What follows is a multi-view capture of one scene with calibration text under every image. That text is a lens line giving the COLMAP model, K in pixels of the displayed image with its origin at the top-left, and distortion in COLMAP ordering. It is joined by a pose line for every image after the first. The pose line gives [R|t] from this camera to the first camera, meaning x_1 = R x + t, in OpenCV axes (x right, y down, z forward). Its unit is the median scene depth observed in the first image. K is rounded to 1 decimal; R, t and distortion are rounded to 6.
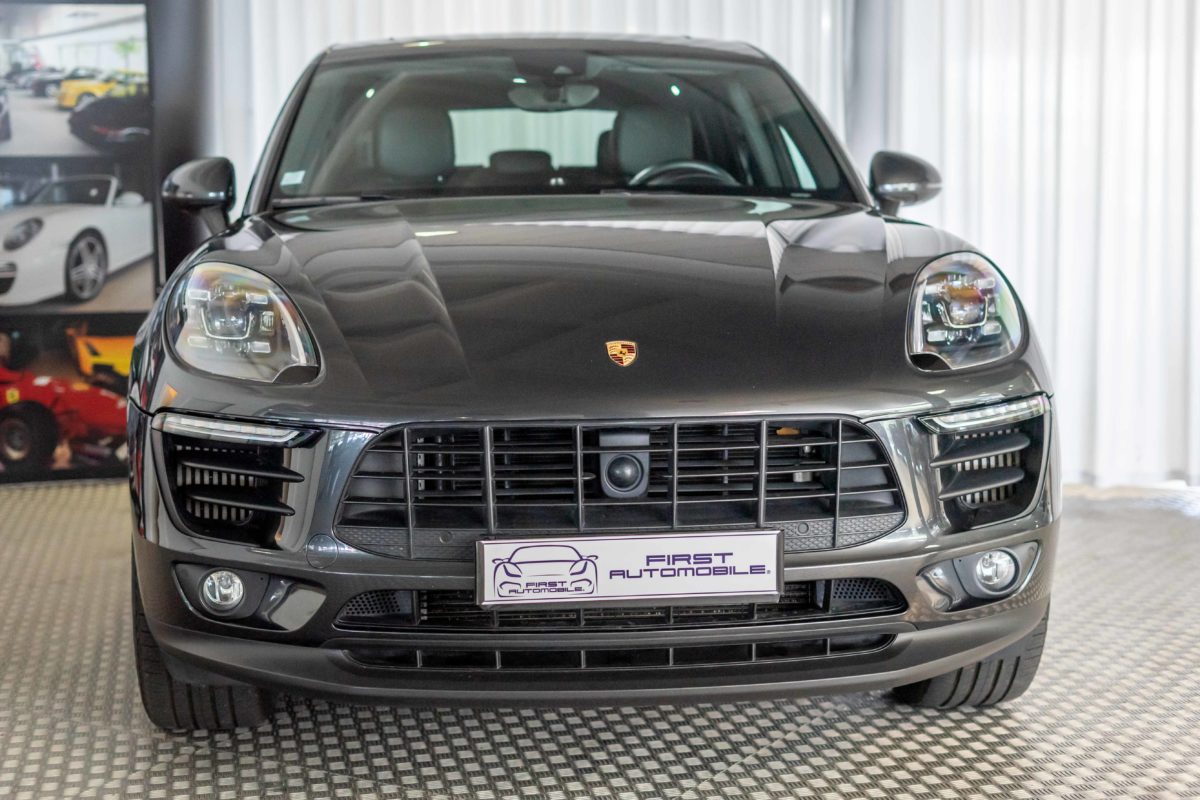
lens RADIAL K [[1879.3, 0, 600.0], [0, 1879.3, 400.0], [0, 0, 1]] dist [-0.177597, -0.004559]
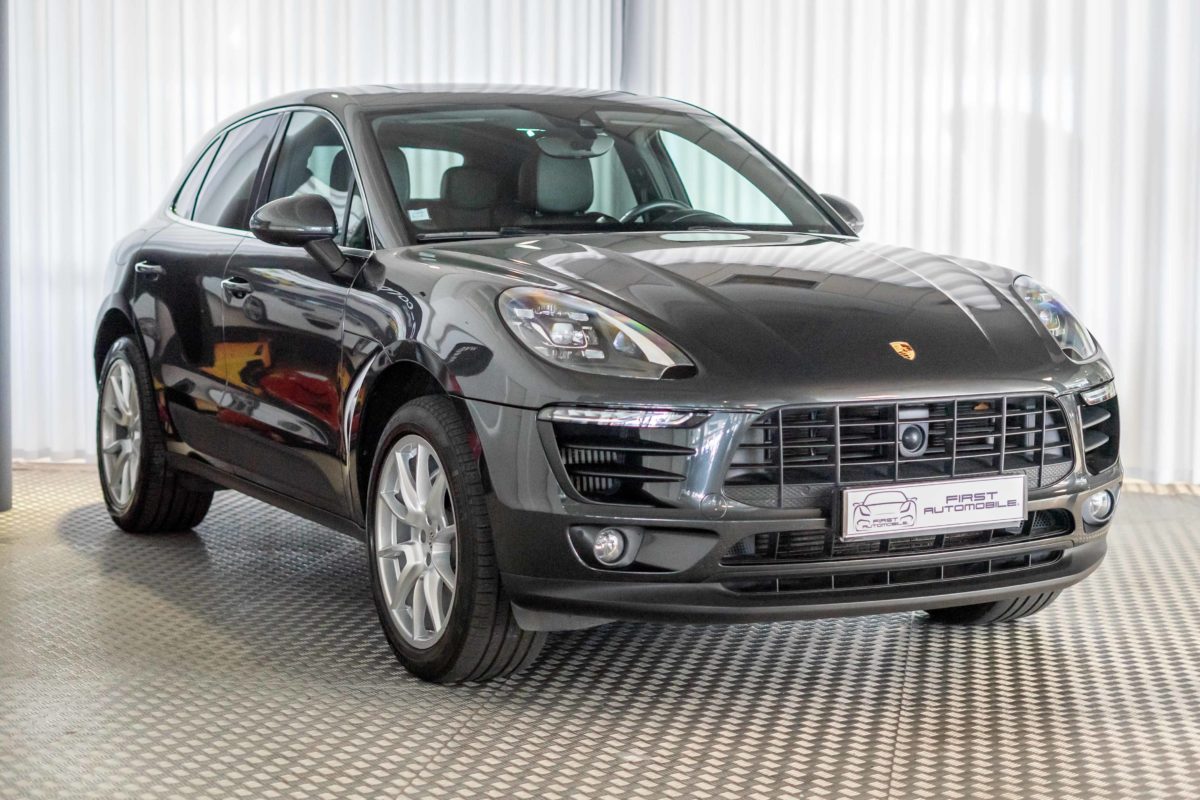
lens RADIAL K [[1950.8, 0, 600.0], [0, 1950.8, 400.0], [0, 0, 1]] dist [-0.236846, 0.016426]
pose [[0.952281, -0.029369, 0.303806, -0.629777], [0.034170, 0.999361, -0.010498, 0.017949], [-0.303304, 0.020378, 0.952676, -0.271809]]
